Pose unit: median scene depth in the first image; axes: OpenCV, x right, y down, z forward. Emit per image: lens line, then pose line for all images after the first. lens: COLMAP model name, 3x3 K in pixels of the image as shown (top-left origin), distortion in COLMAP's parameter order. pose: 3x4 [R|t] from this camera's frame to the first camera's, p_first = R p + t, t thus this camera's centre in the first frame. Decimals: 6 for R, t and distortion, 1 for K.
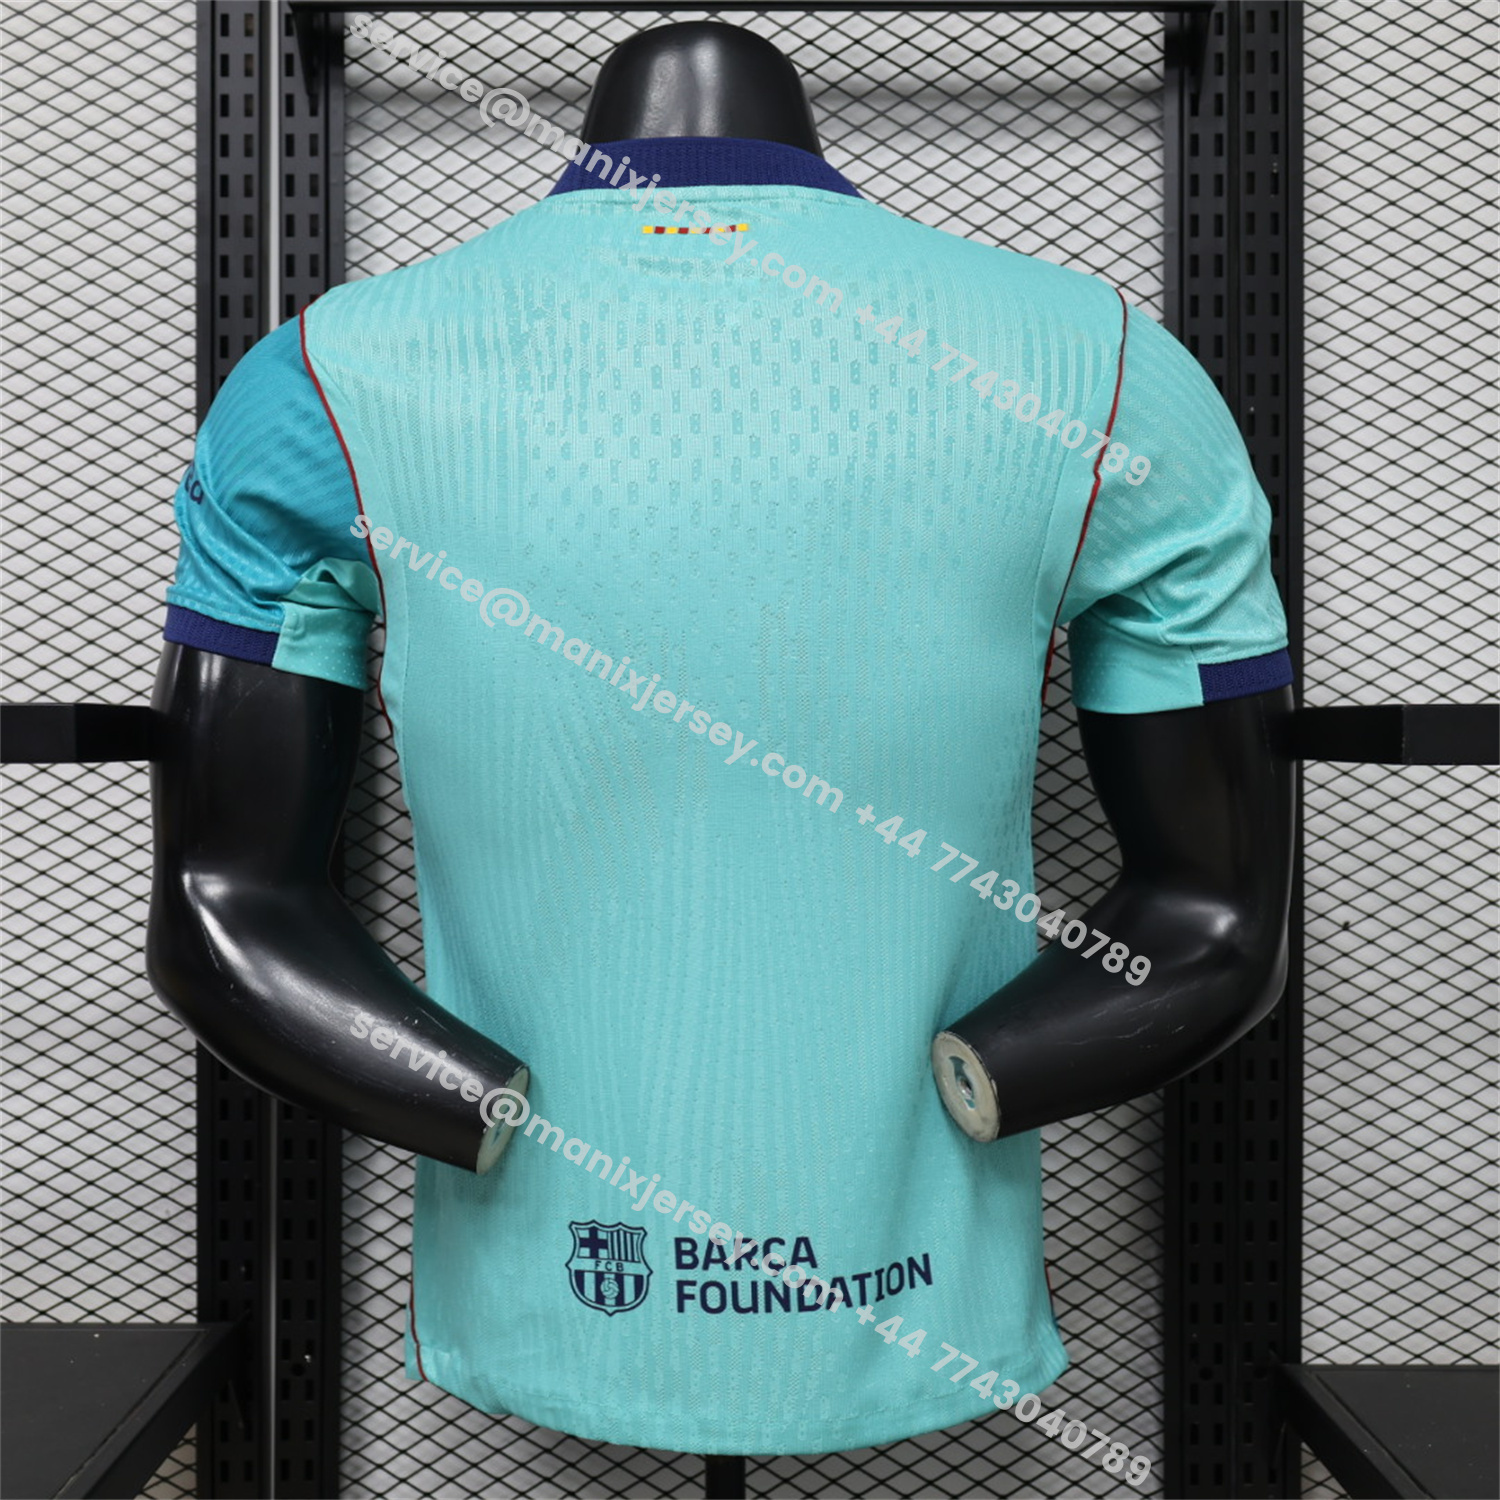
lens RADIAL K [[2343.1, 0, 748.7], [0, 2343.1, 744.5], [0, 0, 1]] dist [0.026194, 0.000000]
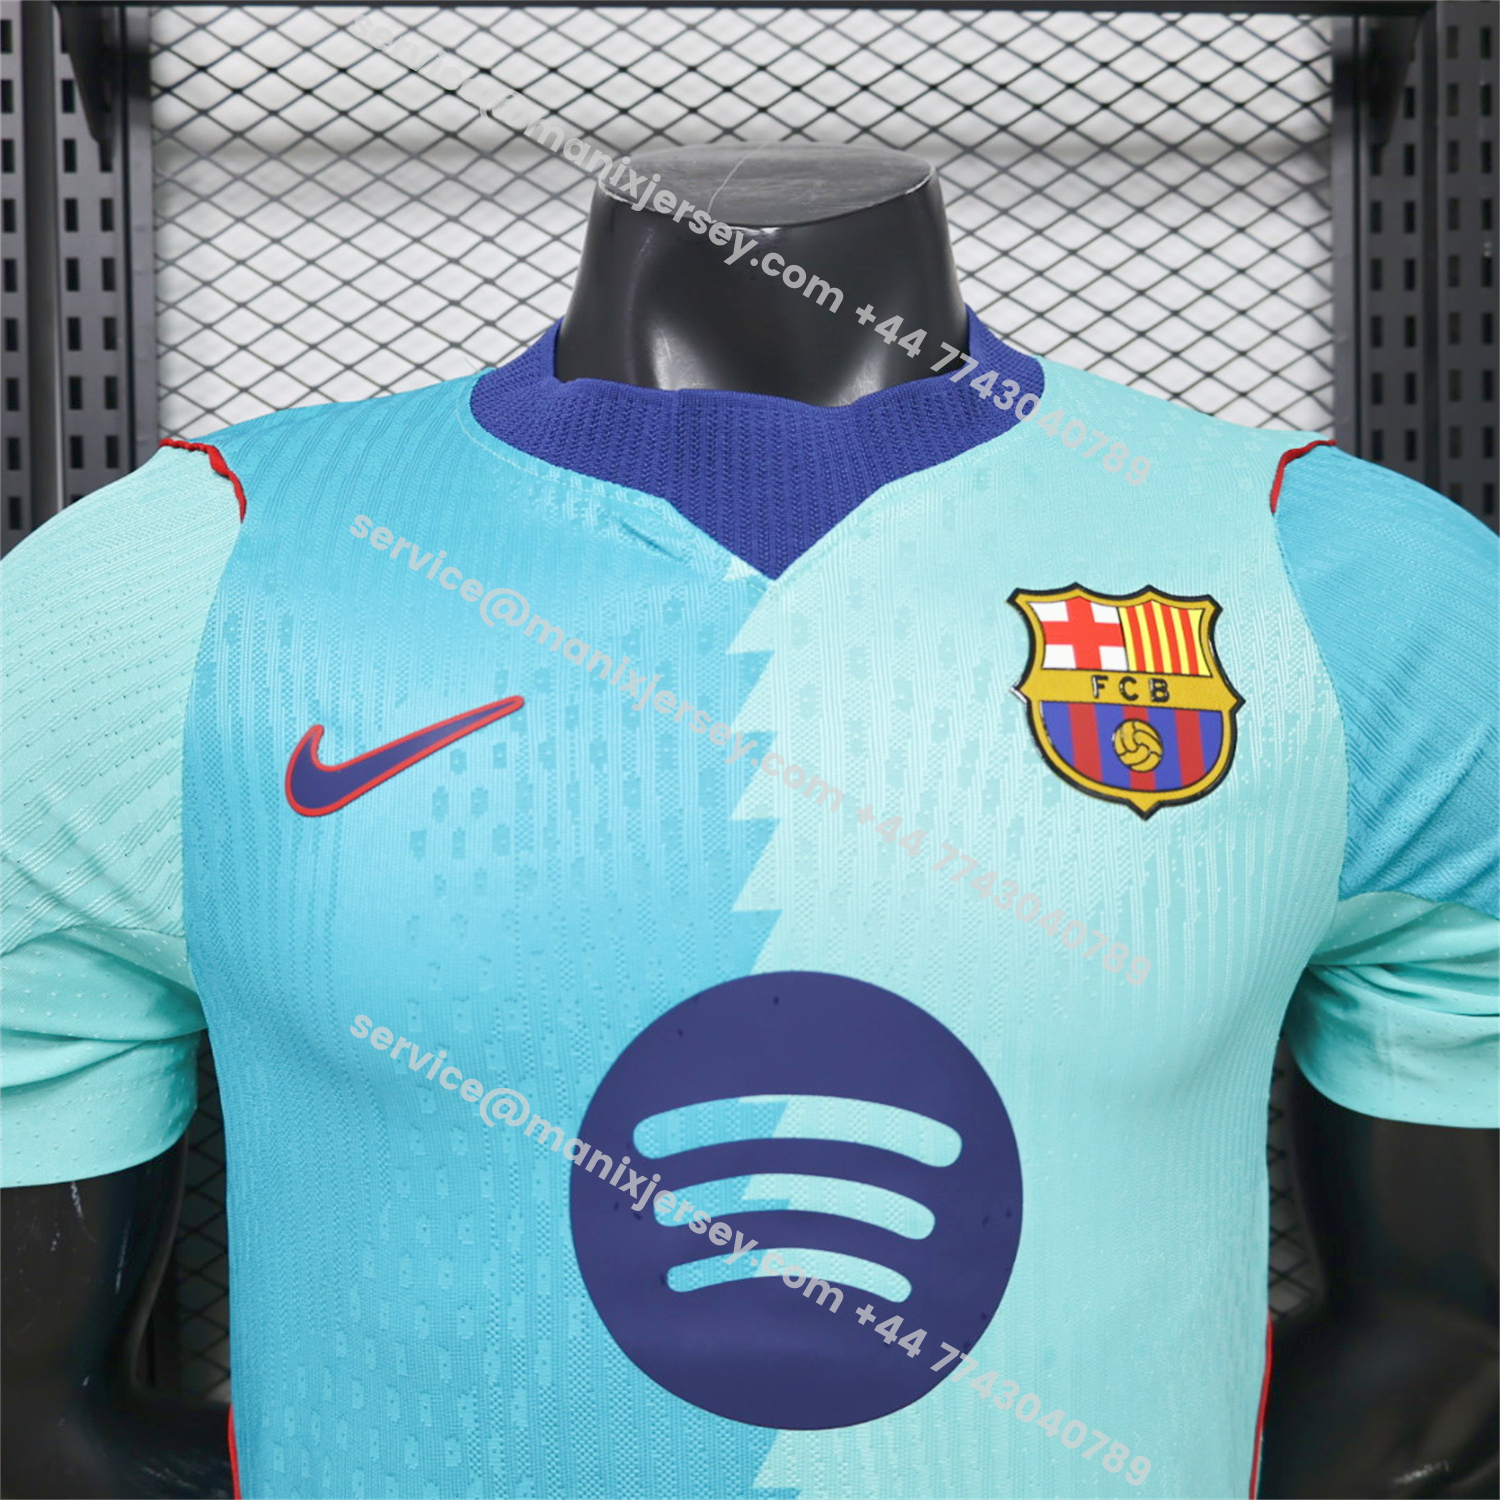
lens RADIAL K [[1552.0, 0, 752.4], [0, 1552.0, 755.8], [0, 0, 1]] dist [-0.002962, 0.000000]
pose [[0.998215, -0.016936, 0.057269, -0.026963], [0.015403, 0.999514, 0.027109, -0.108161], [-0.057700, -0.026178, 0.997991, 0.538872]]
